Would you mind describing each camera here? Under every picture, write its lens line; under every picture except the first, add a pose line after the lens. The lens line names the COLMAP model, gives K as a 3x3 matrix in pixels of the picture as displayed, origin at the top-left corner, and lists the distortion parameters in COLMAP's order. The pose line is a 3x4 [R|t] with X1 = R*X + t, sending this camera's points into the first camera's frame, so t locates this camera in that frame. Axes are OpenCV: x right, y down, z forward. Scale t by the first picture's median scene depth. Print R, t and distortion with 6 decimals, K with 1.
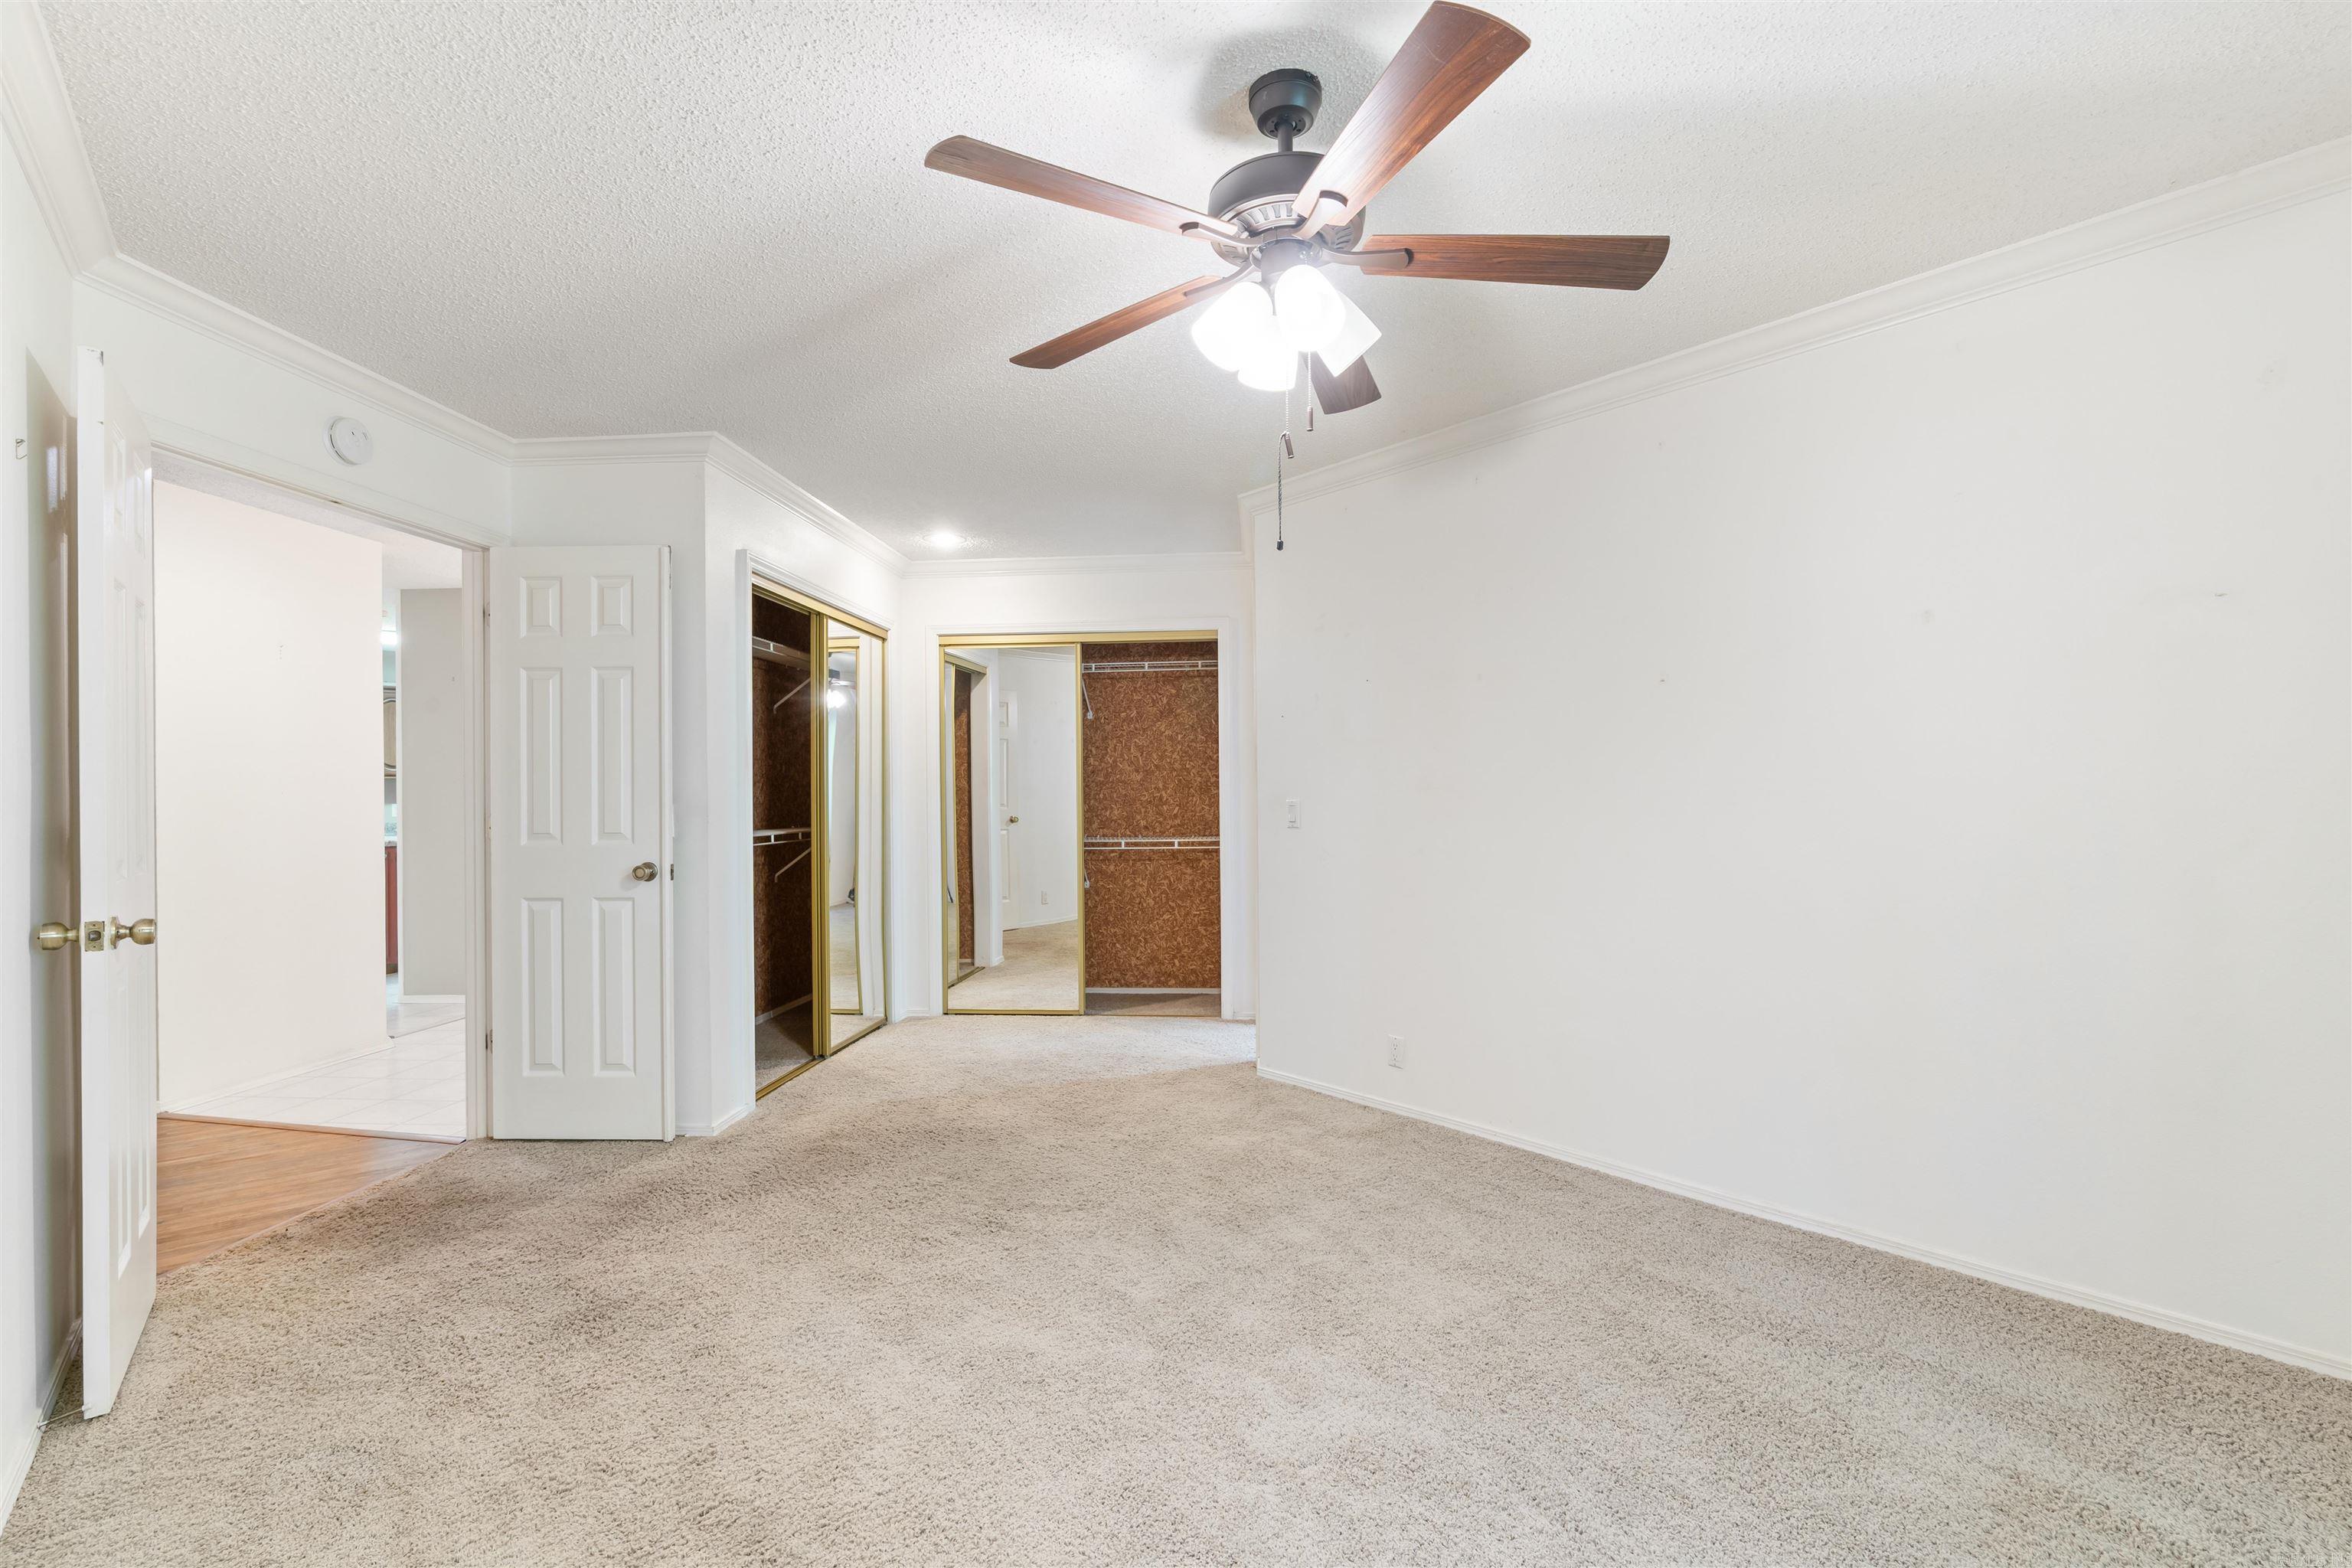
lens RADIAL K [[1074.4, 0, 1178.1], [0, 1074.4, 789.6], [0, 0, 1]] dist [-0.011831, 0.003770]
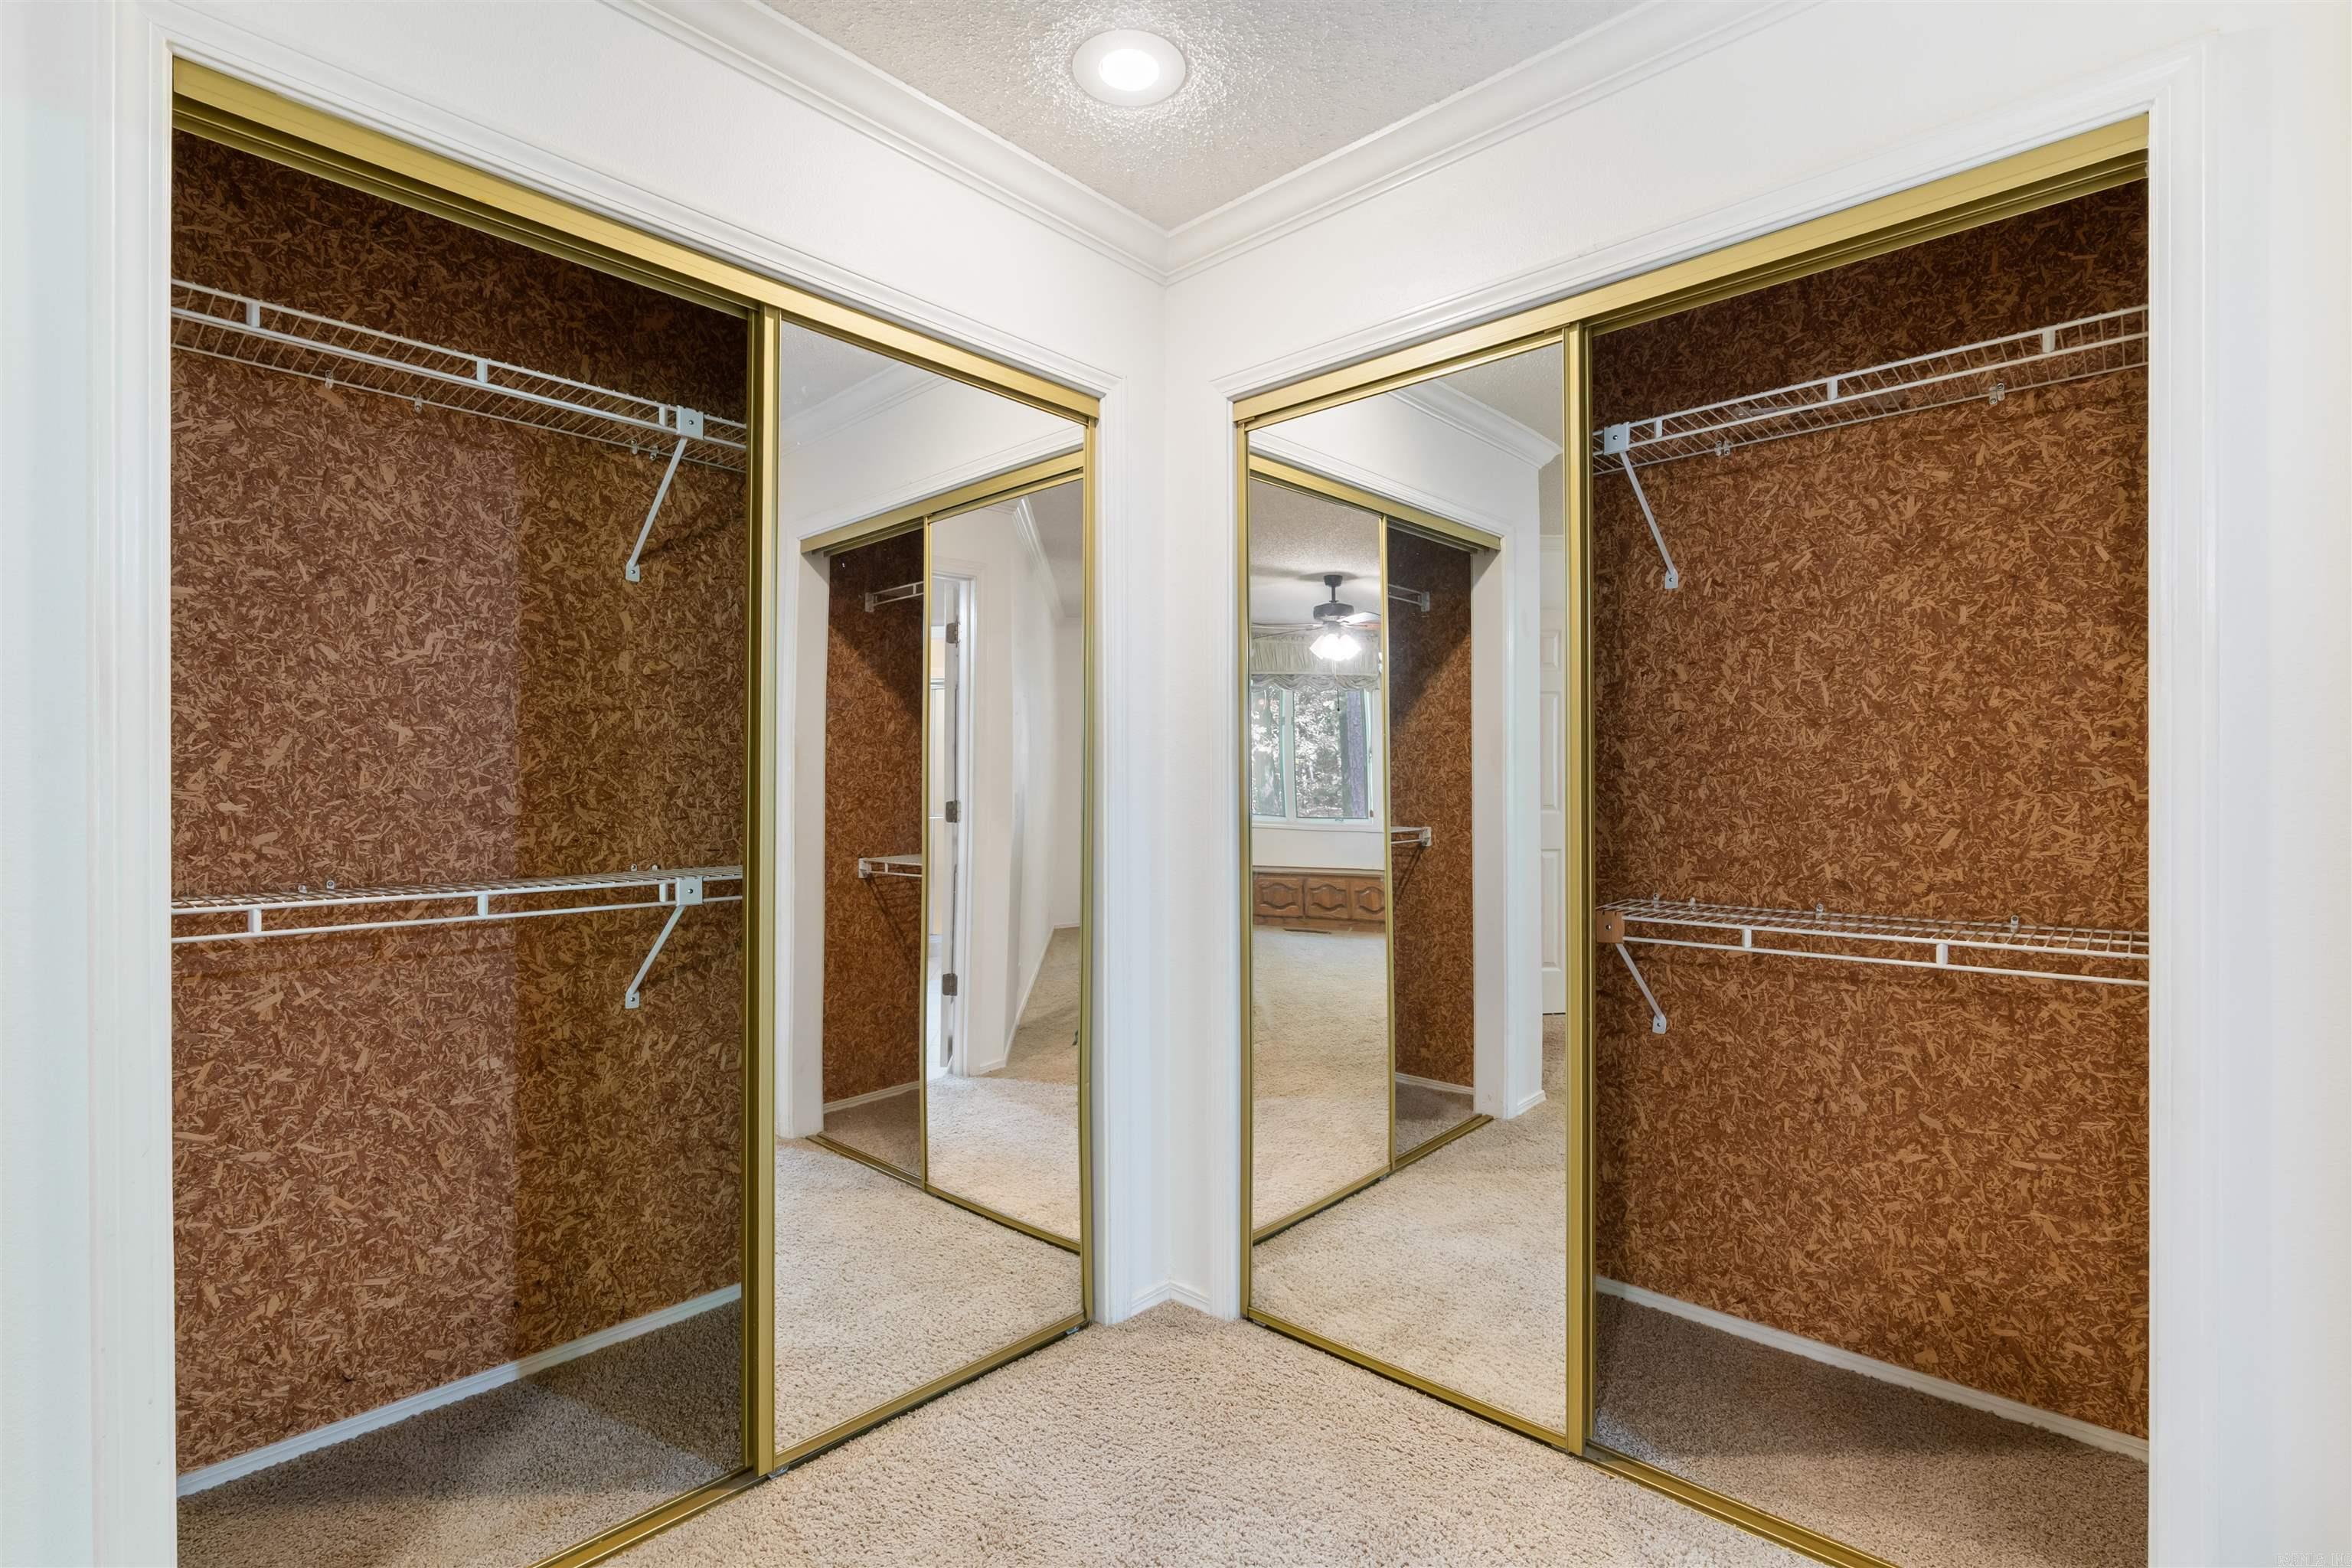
lens RADIAL K [[1074.4, 0, 1160.0], [0, 1074.4, 788.9], [0, 0, 1]] dist [-0.011831, 0.003770]
pose [[0.788490, 0.007533, -0.615002, 0.008681], [-0.004071, 0.999967, 0.007029, 0.002714], [0.615035, -0.003039, 0.788494, 0.595569]]
